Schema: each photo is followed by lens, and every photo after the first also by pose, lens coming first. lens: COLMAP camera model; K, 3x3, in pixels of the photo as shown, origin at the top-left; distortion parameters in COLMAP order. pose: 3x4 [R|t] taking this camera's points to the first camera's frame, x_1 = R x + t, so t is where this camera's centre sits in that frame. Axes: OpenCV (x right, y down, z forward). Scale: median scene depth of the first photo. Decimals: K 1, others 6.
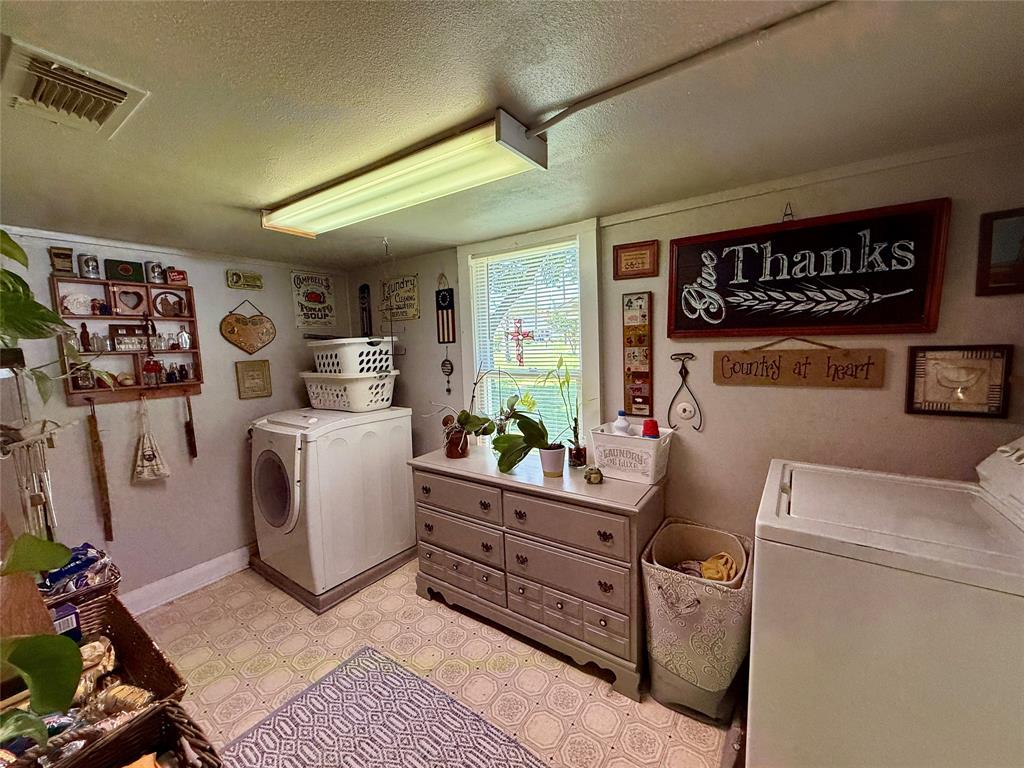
lens RADIAL K [[407.9, 0, 511.5], [0, 407.9, 384.8], [0, 0, 1]] dist [0.000941, -0.000251]
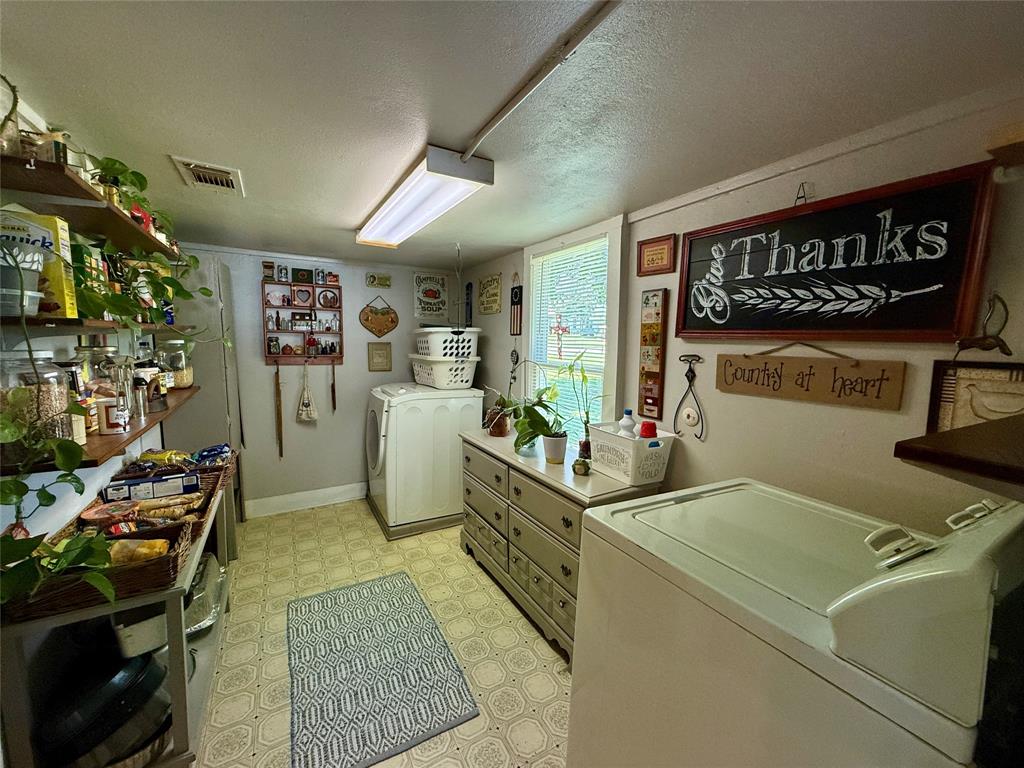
lens RADIAL K [[407.9, 0, 510.9], [0, 407.9, 385.1], [0, 0, 1]] dist [0.000941, -0.000251]
pose [[0.905056, 0.093007, -0.414998, 0.393097], [-0.087854, 0.995634, 0.031540, -0.001498], [0.416120, 0.007914, 0.909275, -0.014761]]
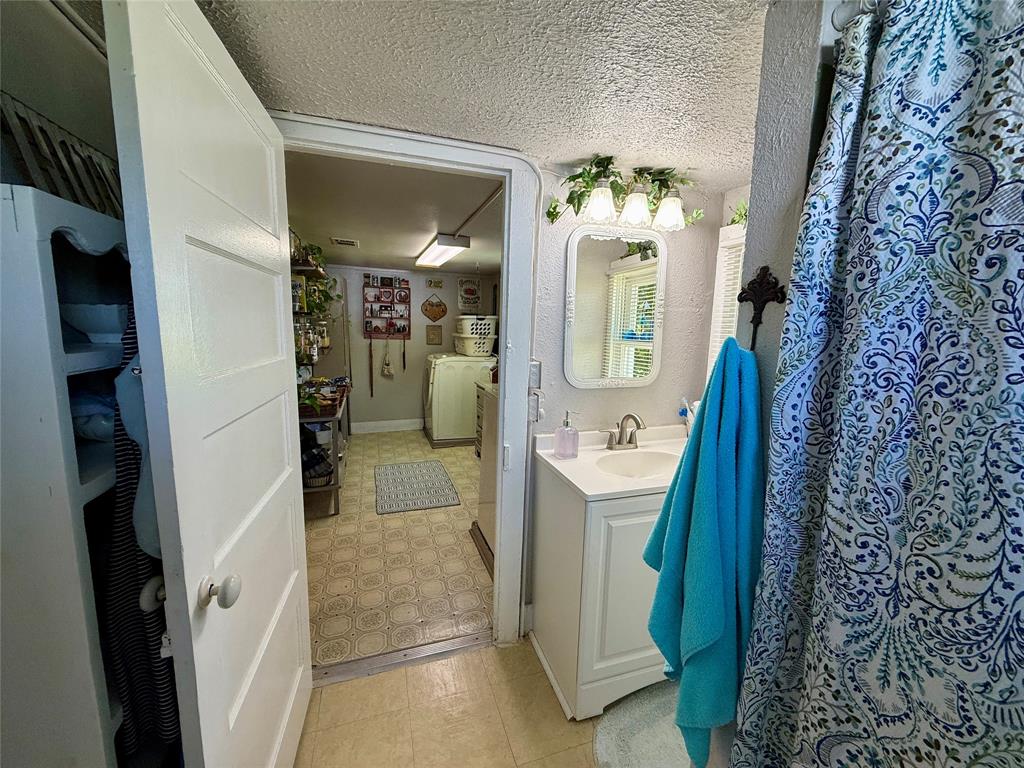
lens RADIAL K [[407.9, 0, 509.8], [0, 407.9, 386.1], [0, 0, 1]] dist [0.000941, -0.000251]
pose [[0.812302, 0.138127, -0.566645, 1.050113], [-0.111400, 0.990409, 0.081730, 0.038363], [0.572499, -0.003265, 0.819899, -0.510876]]
